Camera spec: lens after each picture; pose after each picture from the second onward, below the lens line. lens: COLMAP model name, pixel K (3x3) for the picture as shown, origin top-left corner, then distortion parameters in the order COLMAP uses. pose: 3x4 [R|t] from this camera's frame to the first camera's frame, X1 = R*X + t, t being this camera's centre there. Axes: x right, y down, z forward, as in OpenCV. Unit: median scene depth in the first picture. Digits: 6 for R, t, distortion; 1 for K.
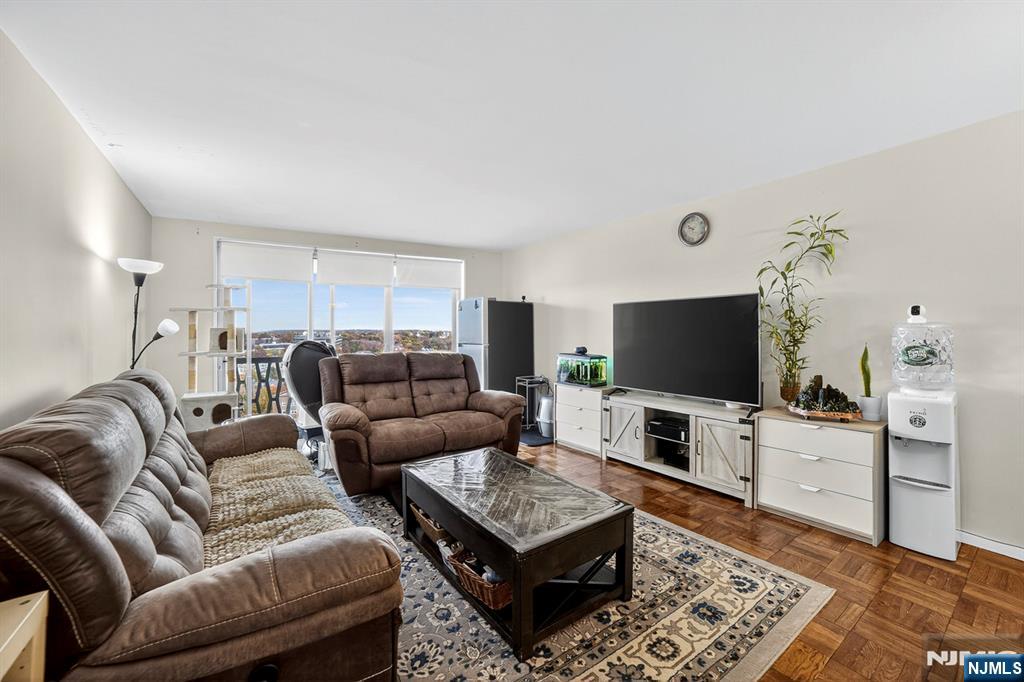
lens RADIAL K [[421.1, 0, 508.2], [0, 421.1, 323.6], [0, 0, 1]] dist [-0.091601, 0.027649]
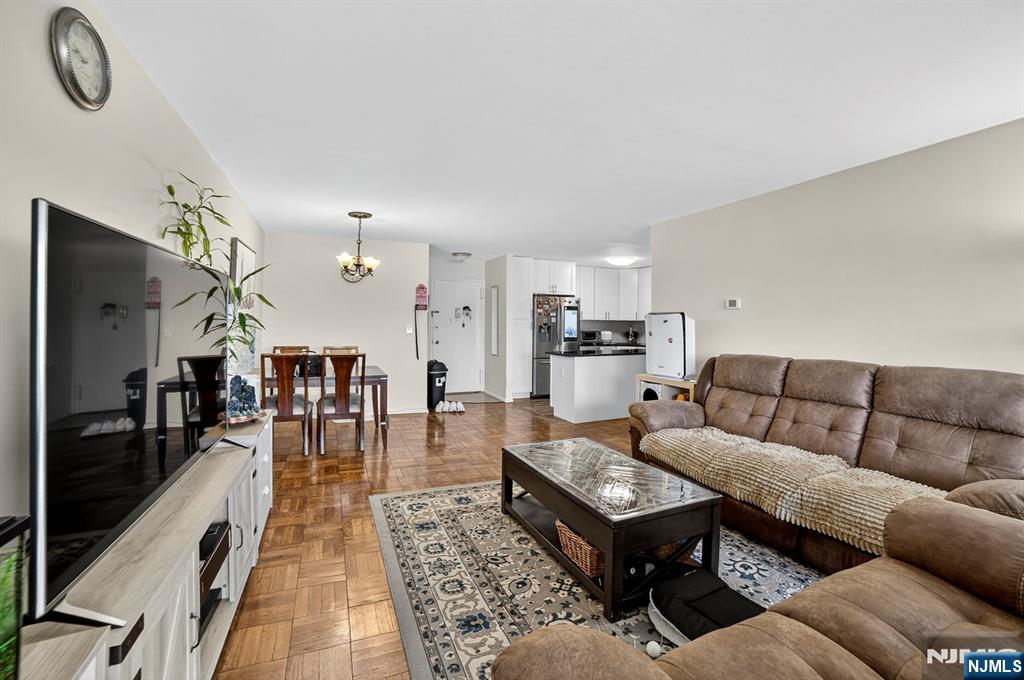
lens RADIAL K [[421.1, 0, 508.2], [0, 421.1, 322.6], [0, 0, 1]] dist [-0.091601, 0.027649]
pose [[-0.980495, -0.001184, 0.196543, -0.006100], [-0.004765, 0.999831, -0.017744, 0.027345], [-0.196489, -0.018334, -0.980335, 2.158910]]
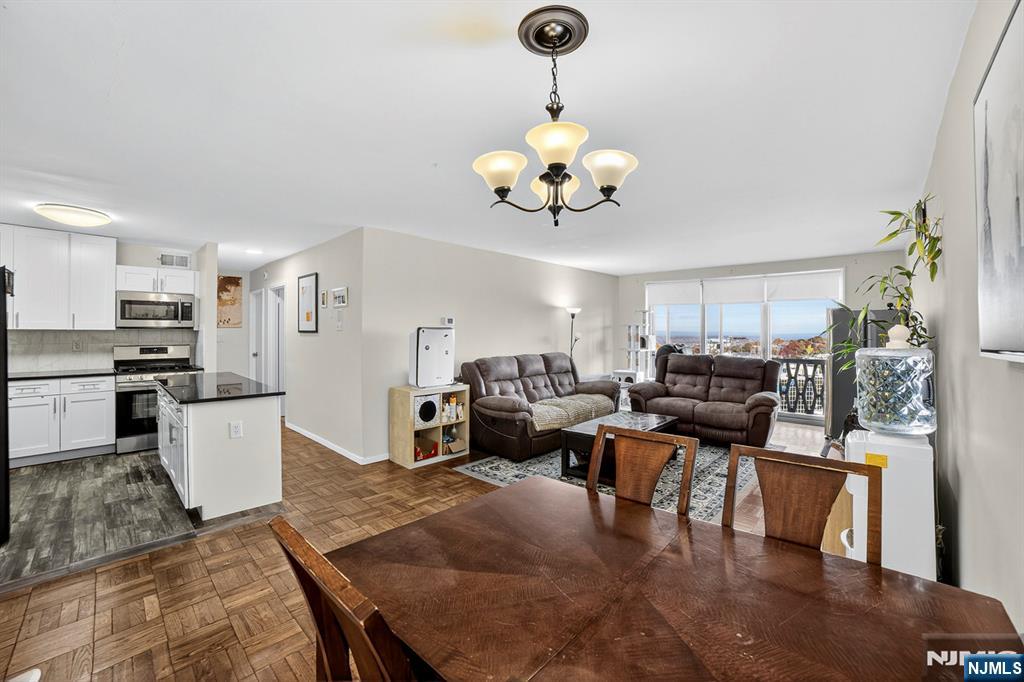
lens RADIAL K [[417.4, 0, 512.0], [0, 417.4, 341.0], [0, 0, 1]] dist [-0.093795, 0.026507]
pose [[0.214535, 0.027185, -0.976338, 1.722940], [0.009484, 0.999507, 0.029914, -0.045864], [0.976670, -0.015677, 0.214171, 0.121121]]
